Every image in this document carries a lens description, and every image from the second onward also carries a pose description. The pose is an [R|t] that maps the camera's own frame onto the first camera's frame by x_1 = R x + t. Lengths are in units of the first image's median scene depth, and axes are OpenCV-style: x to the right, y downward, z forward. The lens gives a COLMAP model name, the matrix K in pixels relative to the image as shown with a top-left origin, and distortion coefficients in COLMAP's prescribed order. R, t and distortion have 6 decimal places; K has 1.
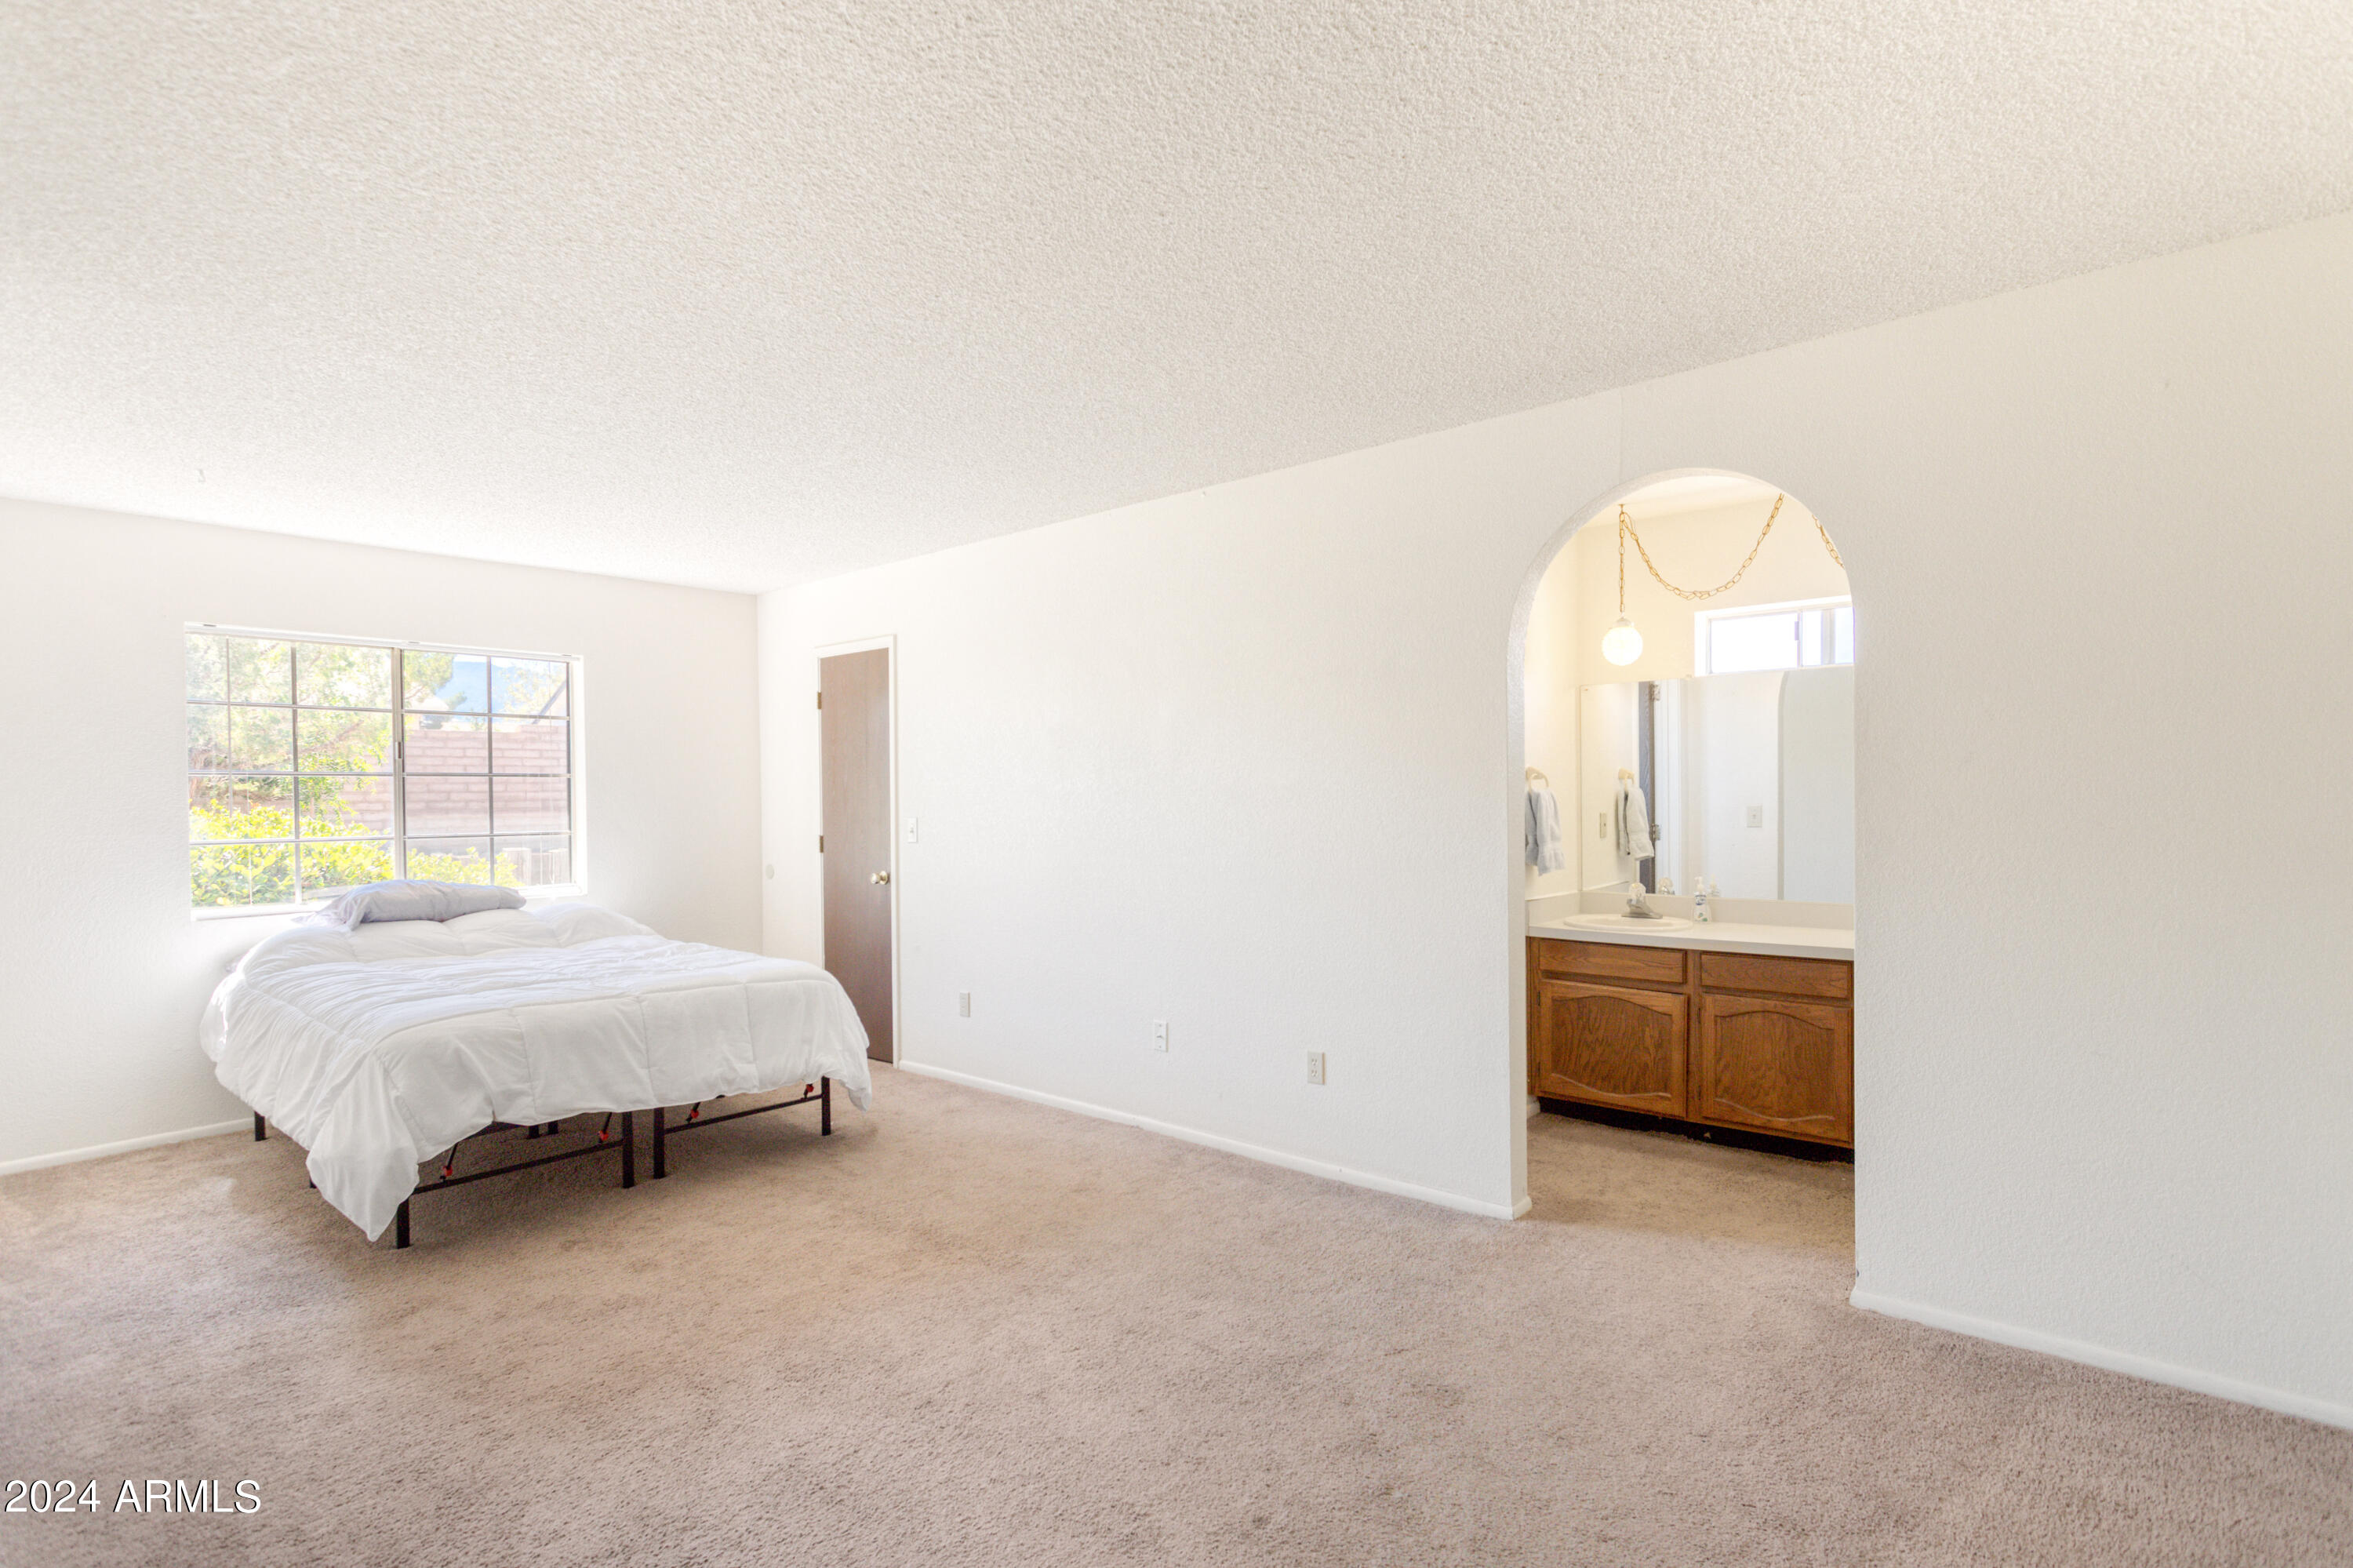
lens RADIAL K [[1126.7, 0, 1213.5], [0, 1126.7, 799.4], [0, 0, 1]] dist [-0.004660, 0.000572]
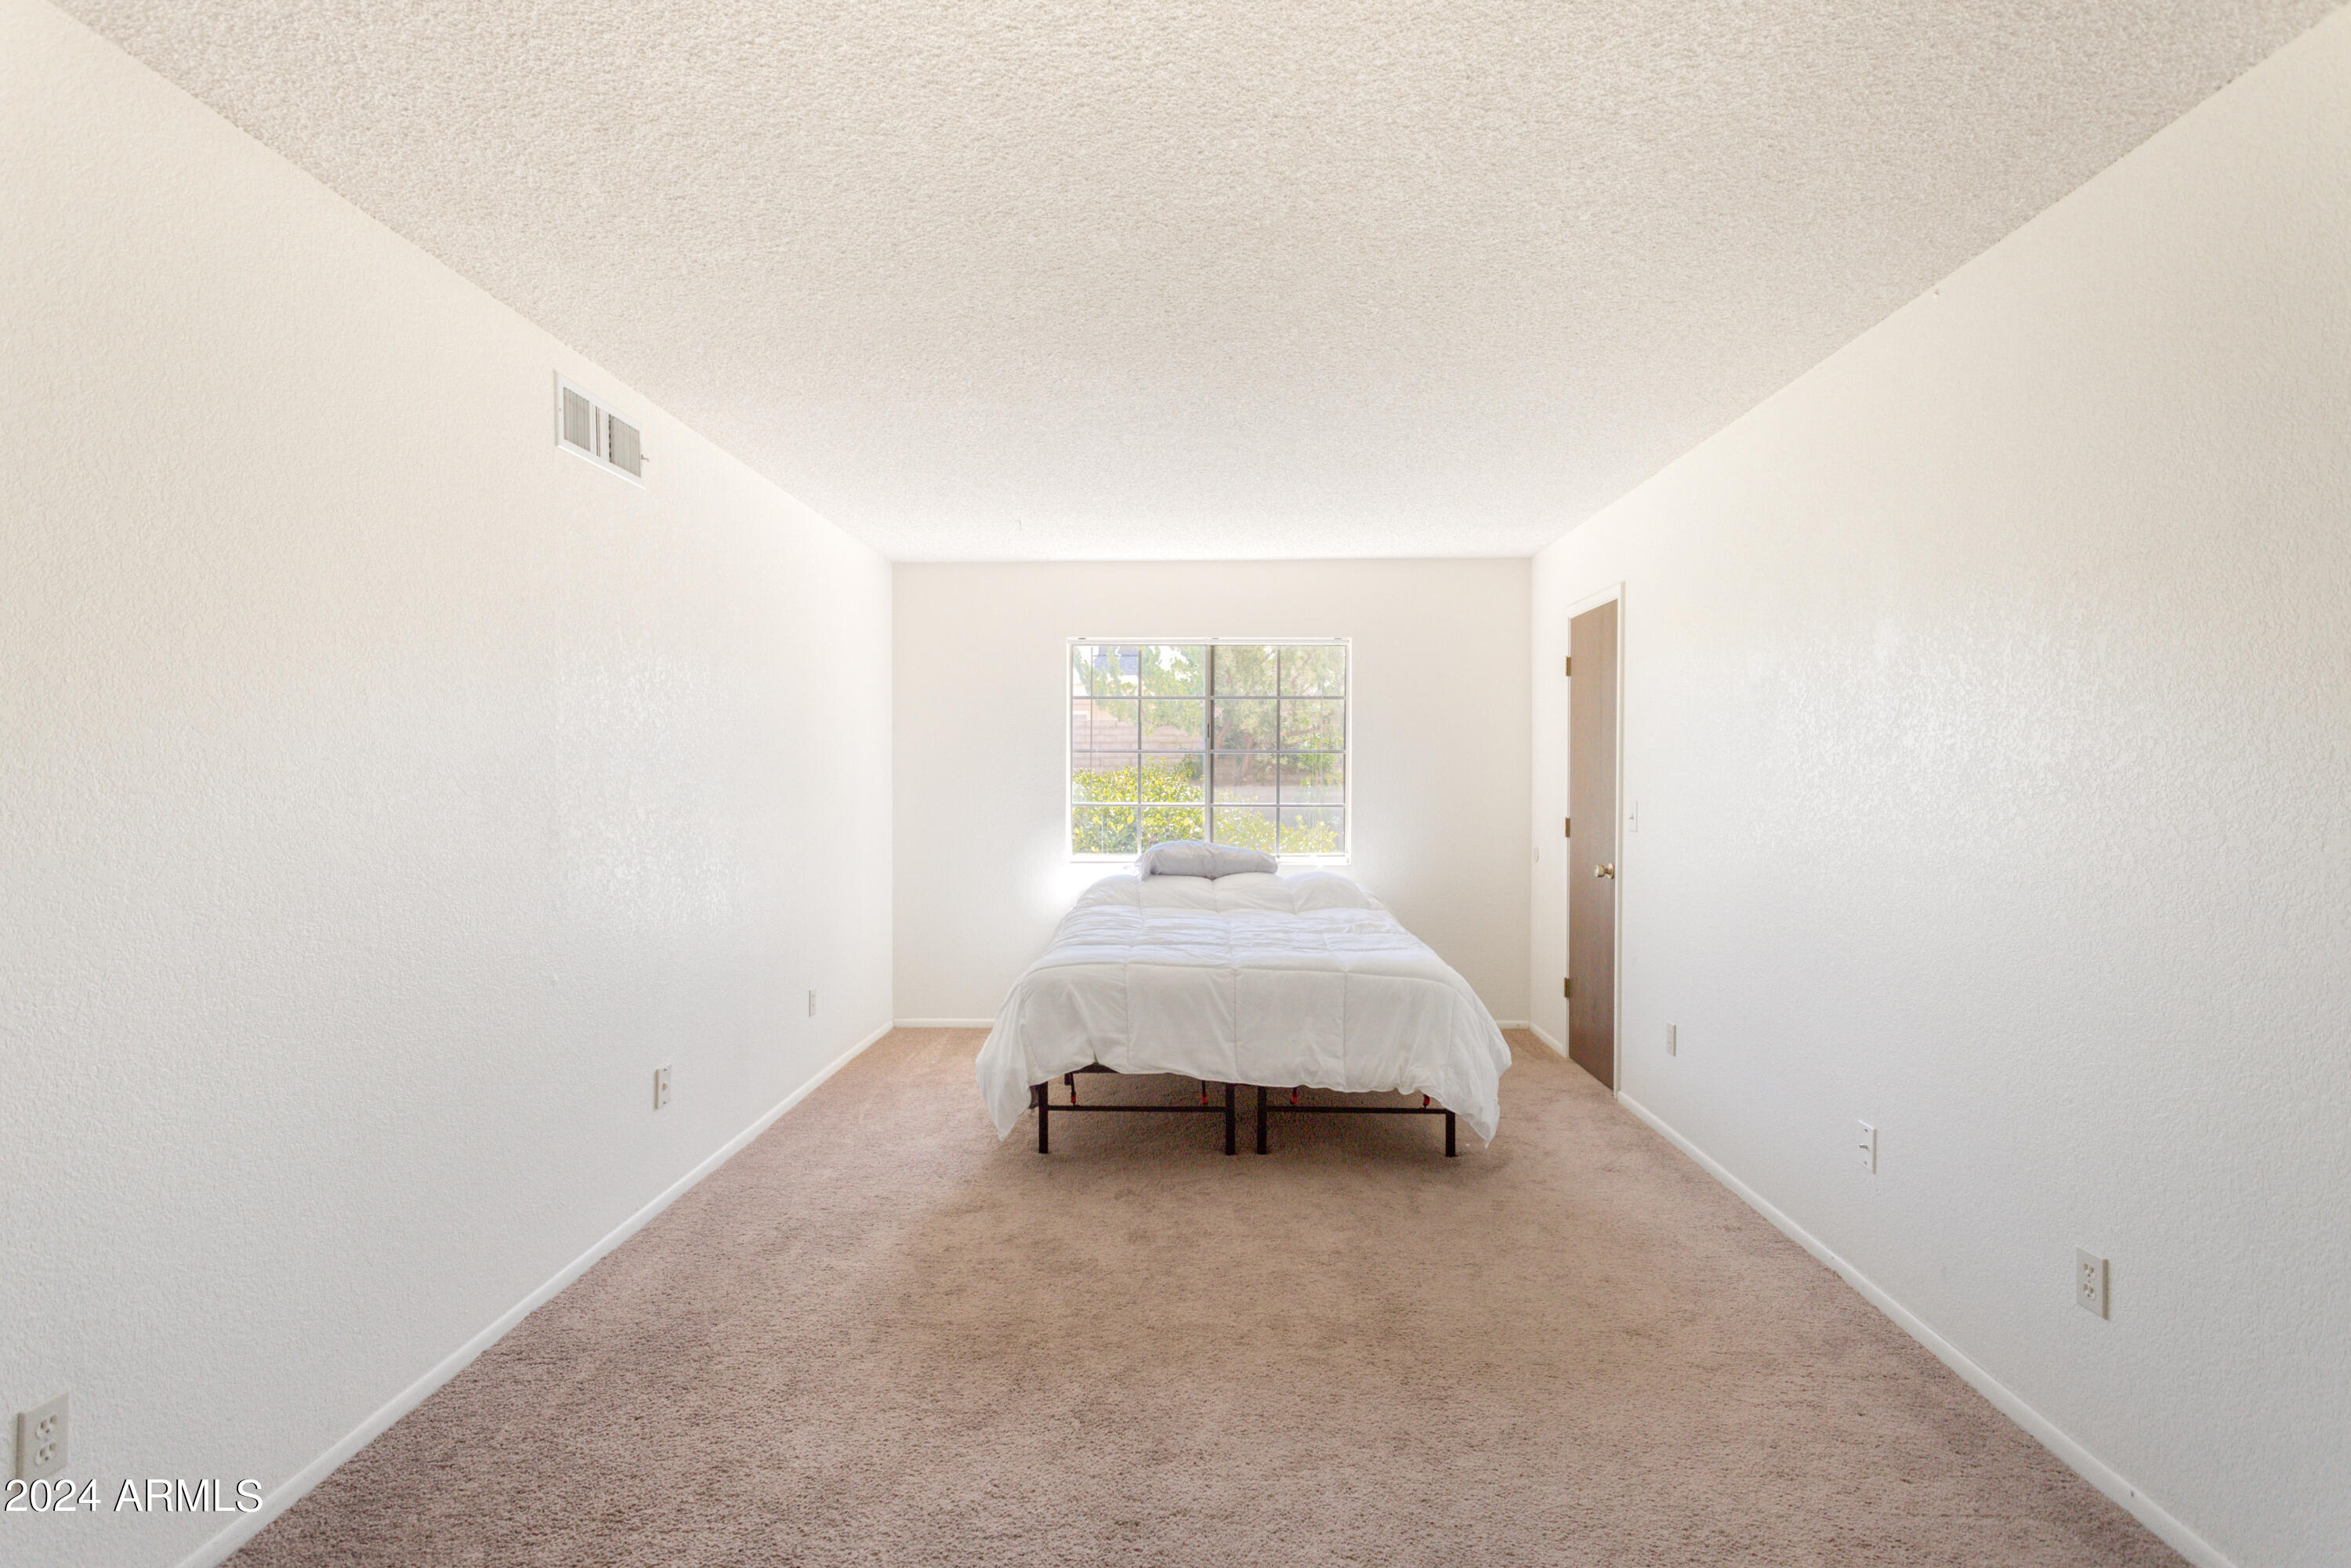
lens RADIAL K [[1125.7, 0, 1176.2], [0, 1125.7, 776.6], [0, 0, 1]] dist [-0.004660, 0.000572]
pose [[0.619530, 0.013033, -0.784865, 0.244892], [-0.011993, 0.999903, 0.007137, -0.005499], [0.784881, 0.004992, 0.619626, 0.321411]]
